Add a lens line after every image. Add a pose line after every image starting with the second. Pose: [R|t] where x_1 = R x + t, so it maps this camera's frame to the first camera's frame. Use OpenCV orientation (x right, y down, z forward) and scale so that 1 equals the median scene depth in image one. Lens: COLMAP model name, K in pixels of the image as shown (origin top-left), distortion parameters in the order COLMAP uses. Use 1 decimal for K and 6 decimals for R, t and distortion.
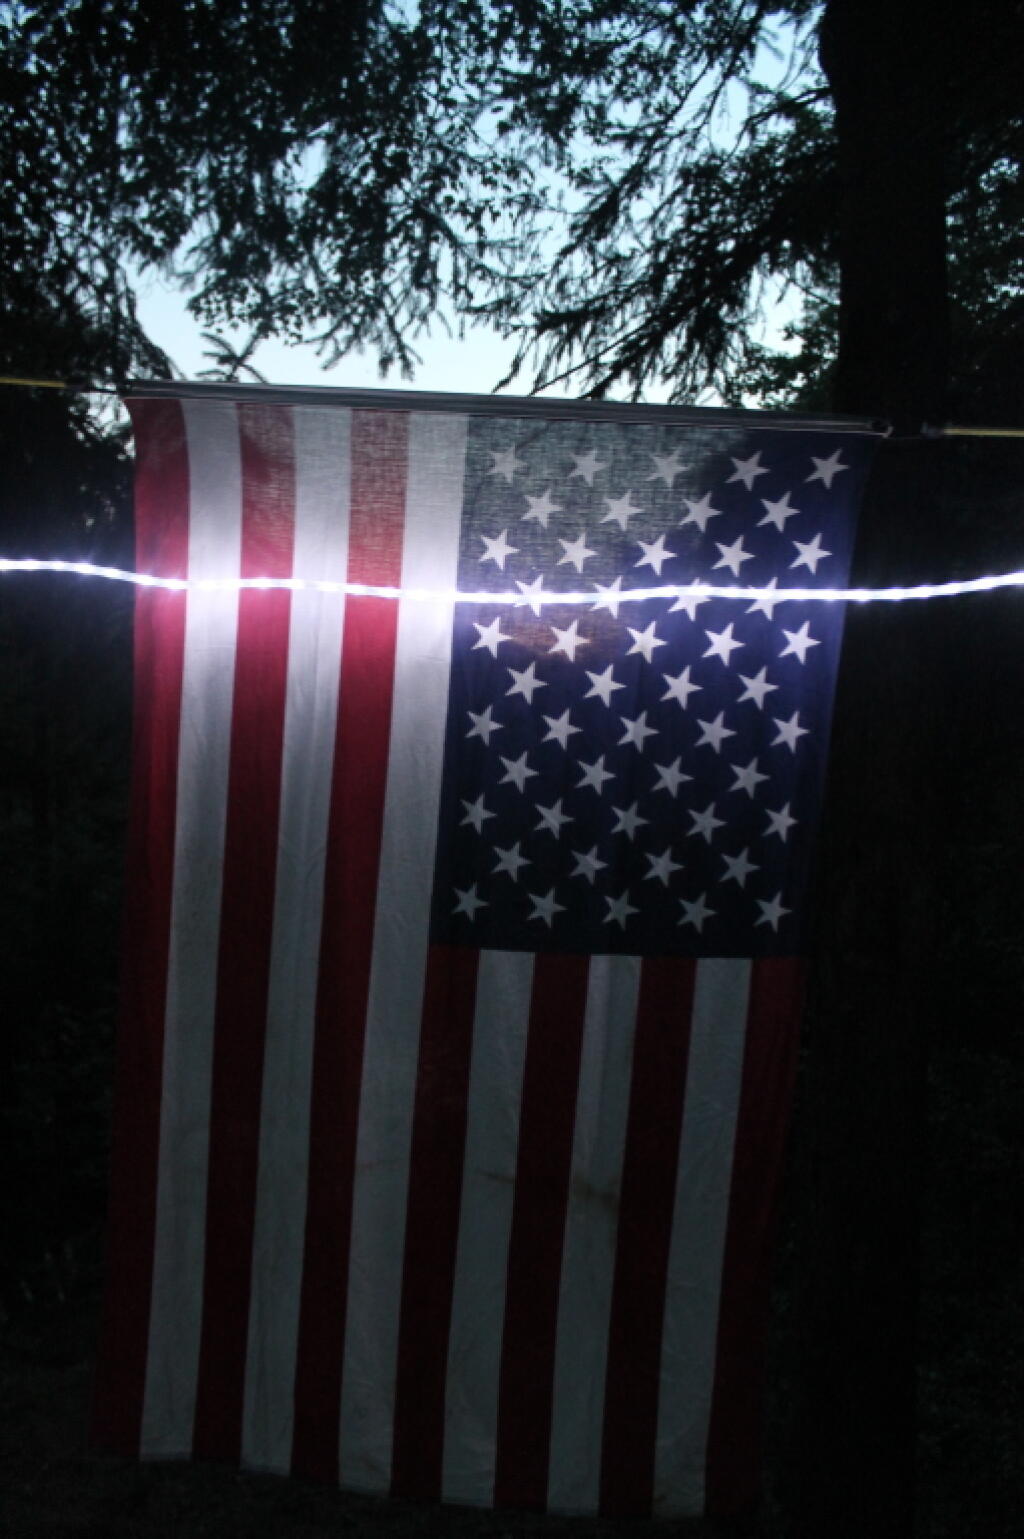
lens RADIAL K [[1339.8, 0, 453.6], [0, 1339.8, 749.0], [0, 0, 1]] dist [-0.205147, 0.199636]
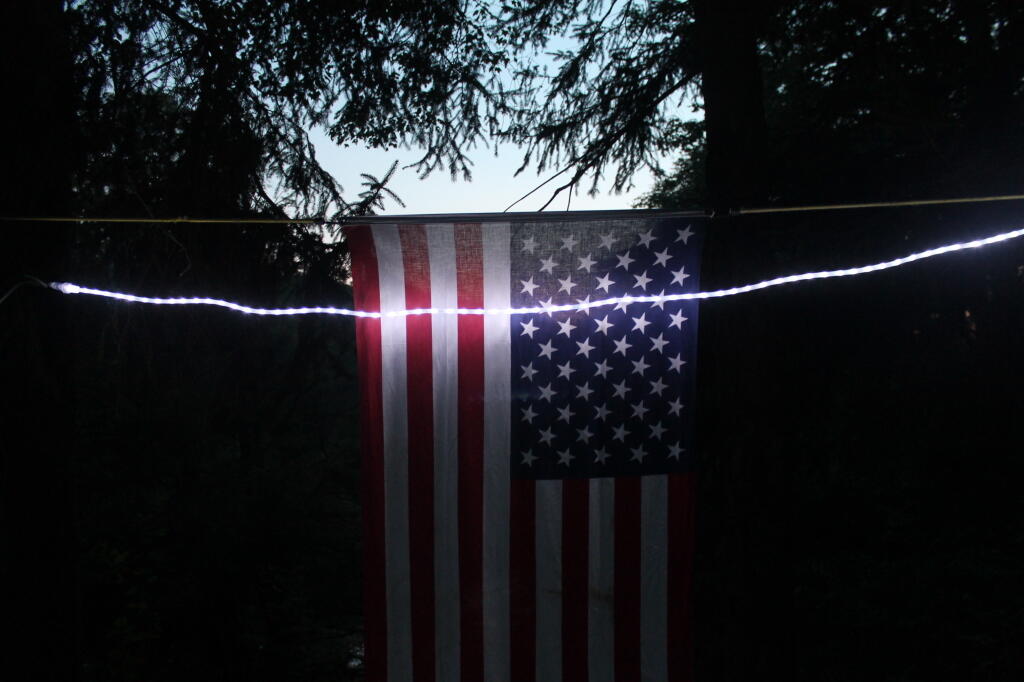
lens RADIAL K [[891.5, 0, 512.0], [0, 891.5, 341.0], [0, 0, 1]] dist [-0.205147, 0.199636]
pose [[0.996950, -0.076562, 0.015159, -0.020878], [0.077250, 0.995672, -0.051661, 0.004170], [-0.011138, 0.052675, 0.998550, -0.377907]]
